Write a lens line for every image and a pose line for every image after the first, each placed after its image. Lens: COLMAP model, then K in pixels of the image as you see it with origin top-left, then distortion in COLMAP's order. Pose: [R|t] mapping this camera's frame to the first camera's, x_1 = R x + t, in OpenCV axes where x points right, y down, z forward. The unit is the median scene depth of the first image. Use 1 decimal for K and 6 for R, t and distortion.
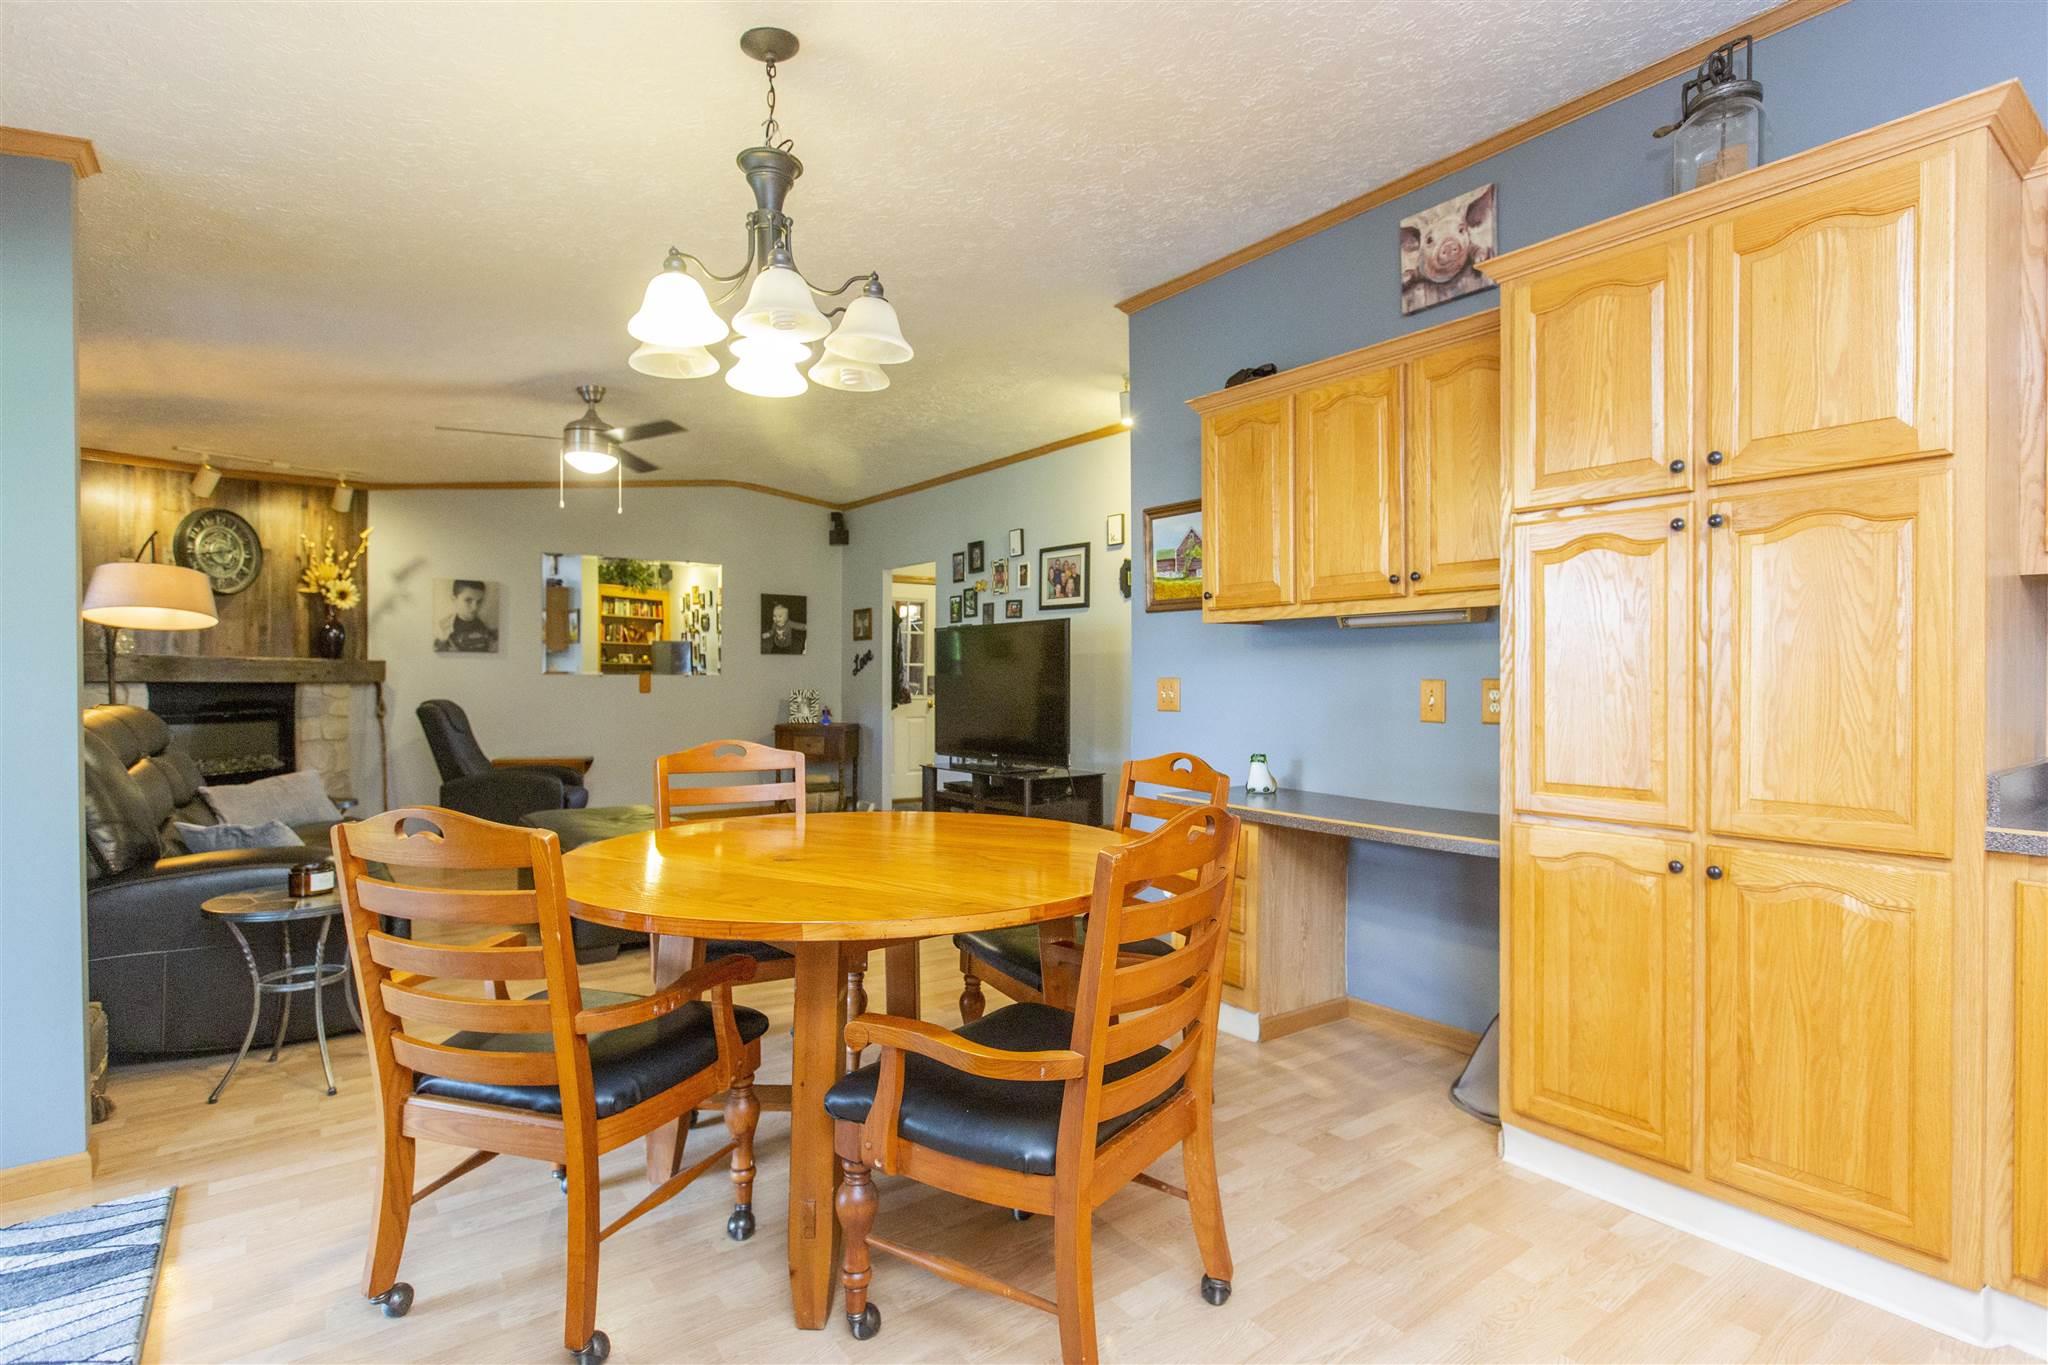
lens RADIAL K [[1009.9, 0, 1024.0], [0, 1009.9, 682.5], [0, 0, 1]] dist [-0.004197, 0.000198]
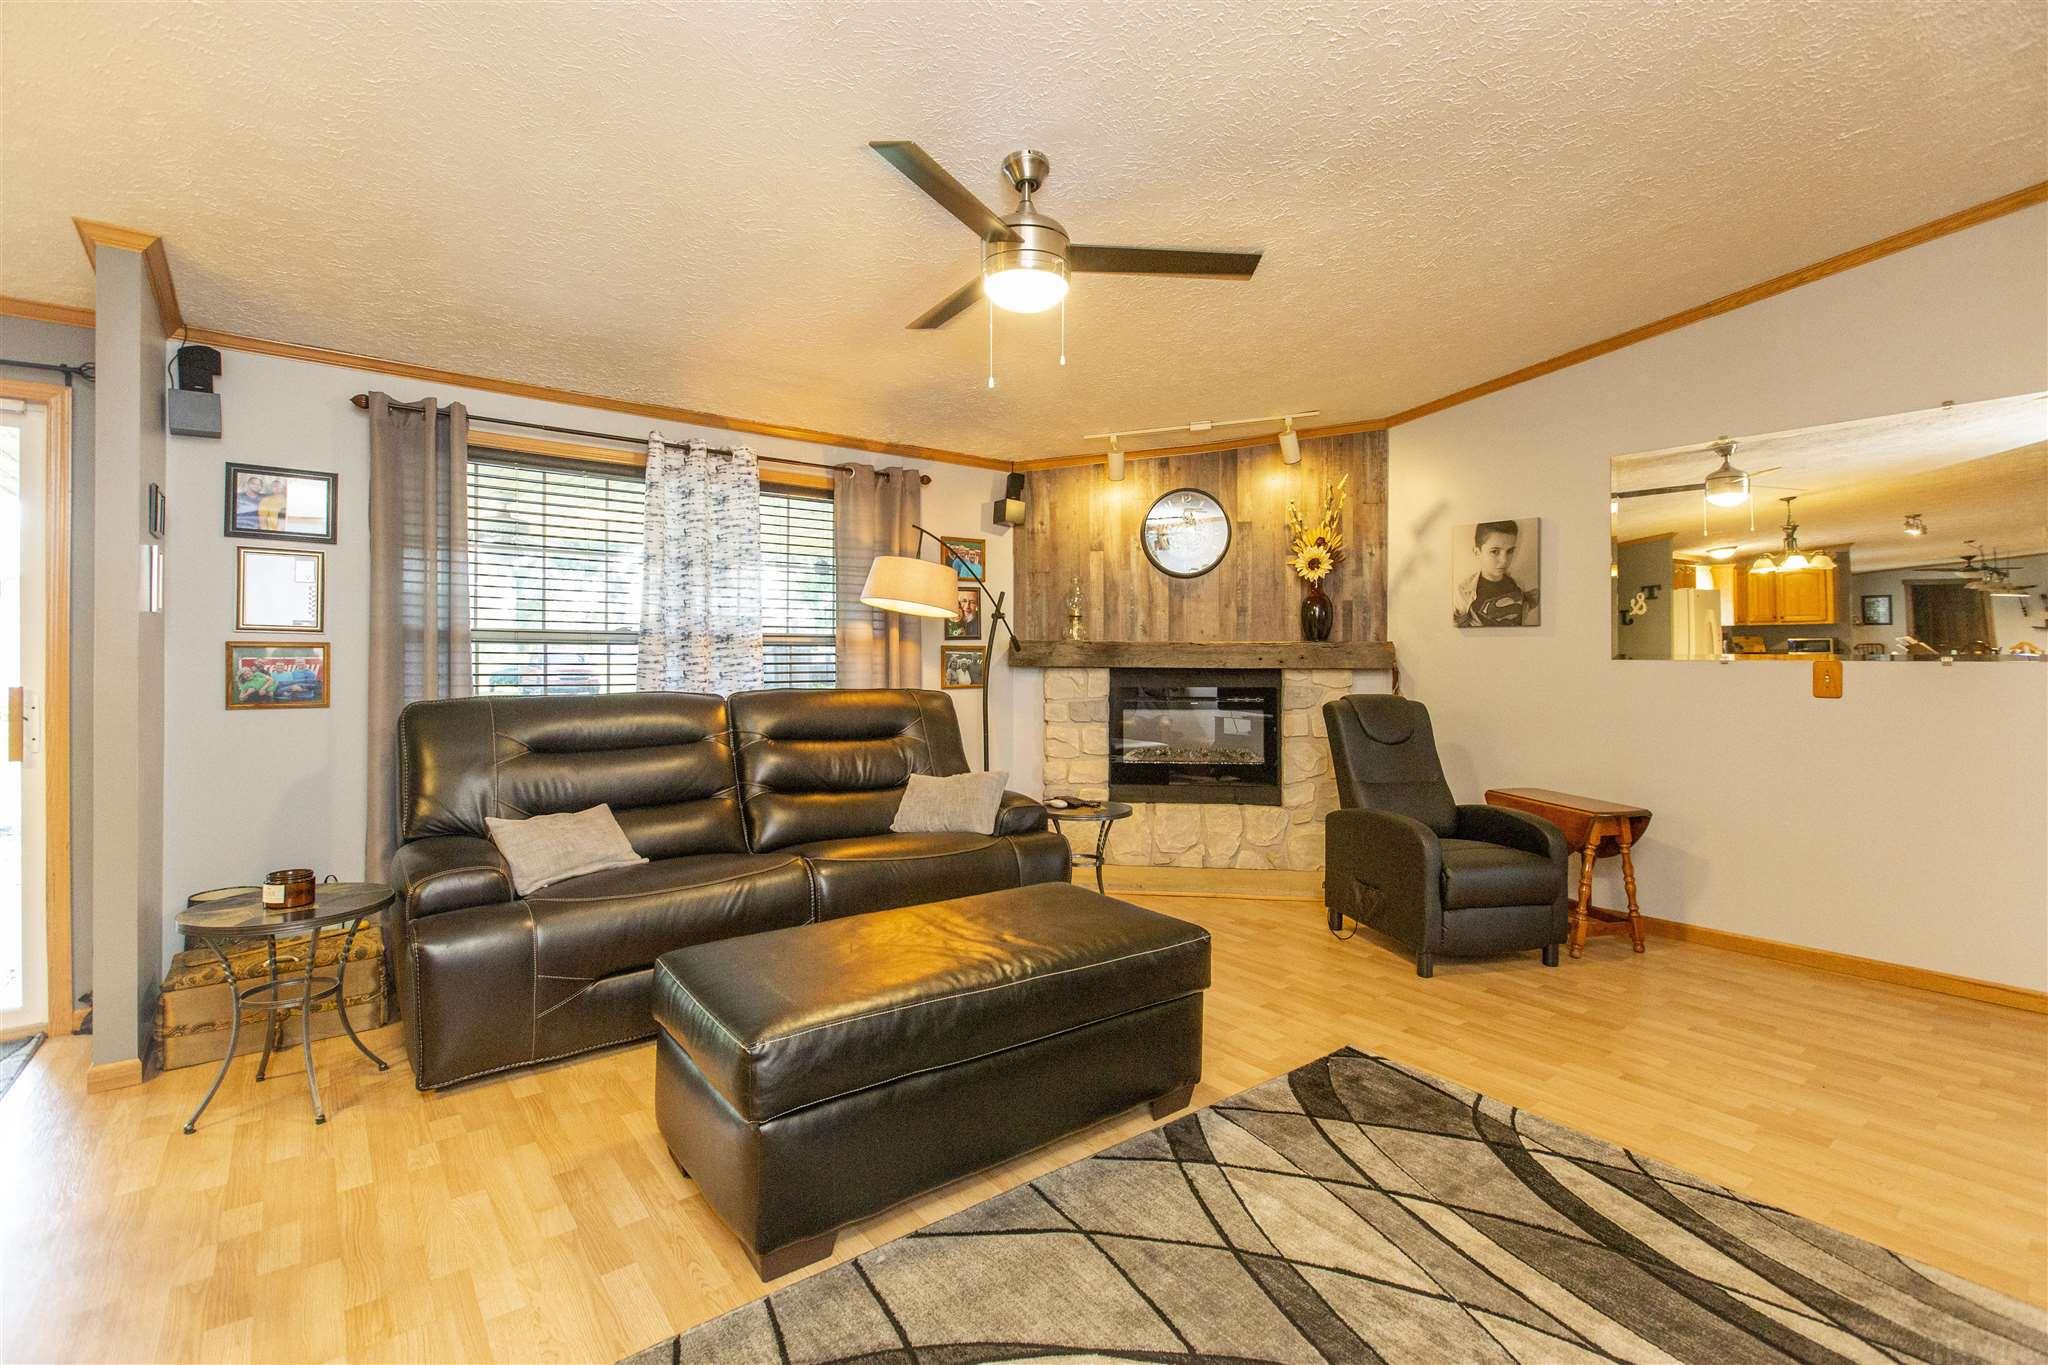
lens RADIAL K [[923.8, 0, 1024.0], [0, 923.8, 682.5], [0, 0, 1]] dist [0.000274, 0.000028]
pose [[0.035402, 0.026167, -0.999031, 0.080789], [-0.006584, 0.999642, 0.025950, -0.008008], [0.999351, 0.005659, 0.035562, 0.794474]]
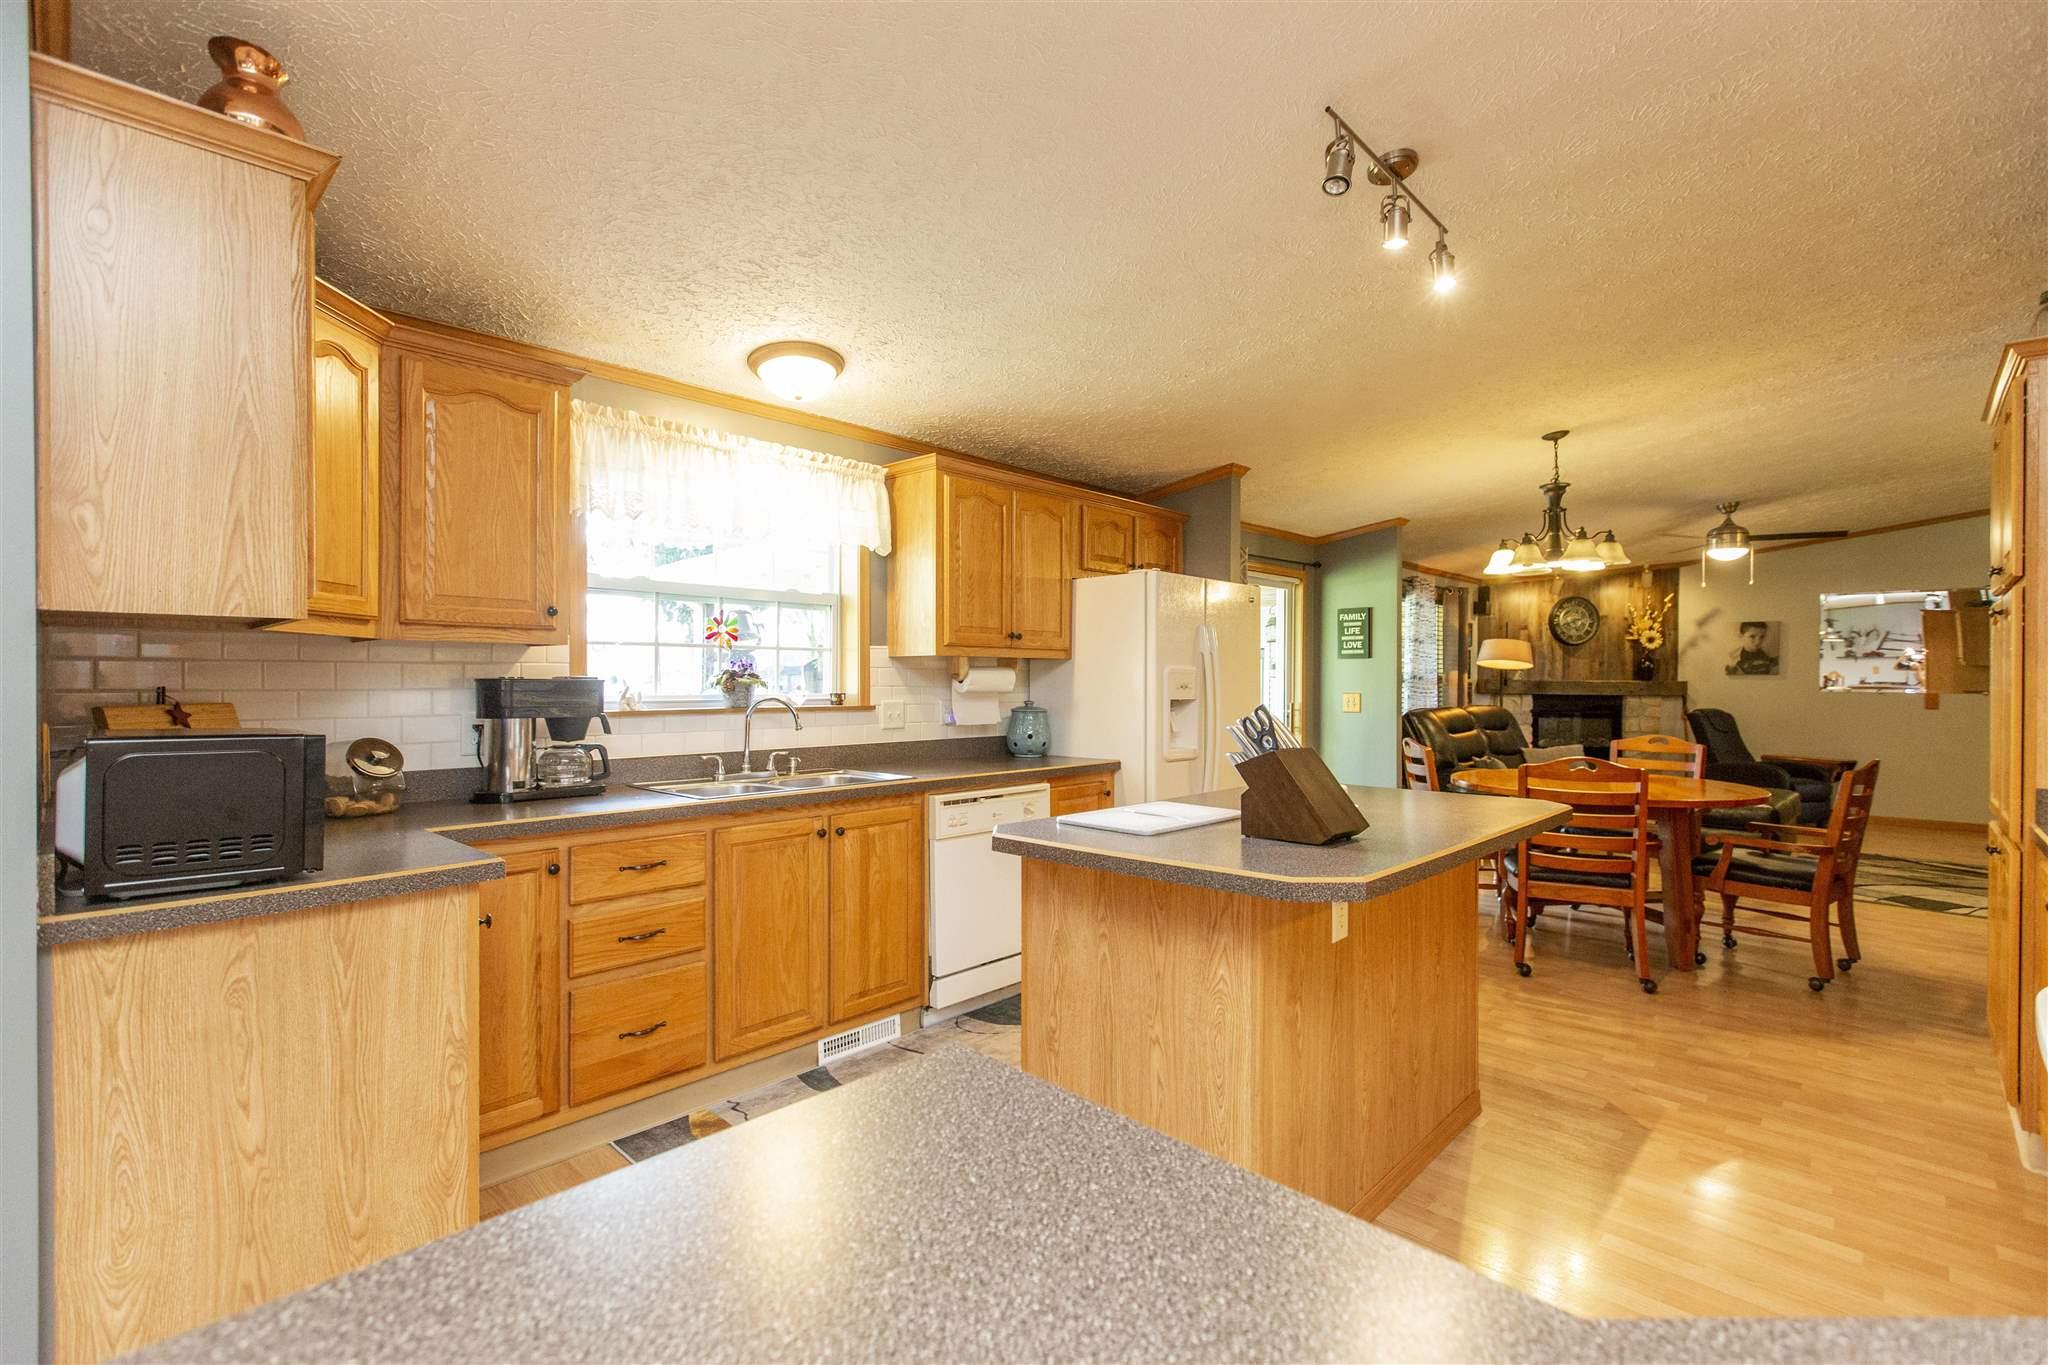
lens RADIAL K [[919.1, 0, 1024.0], [0, 919.1, 682.5], [0, 0, 1]] dist [0.001546, 0.000192]
pose [[0.169144, 0.003903, -0.985584, 0.612145], [-0.009494, 0.999952, 0.002330, -0.015863], [0.985546, 0.008963, 0.169173, -0.215959]]
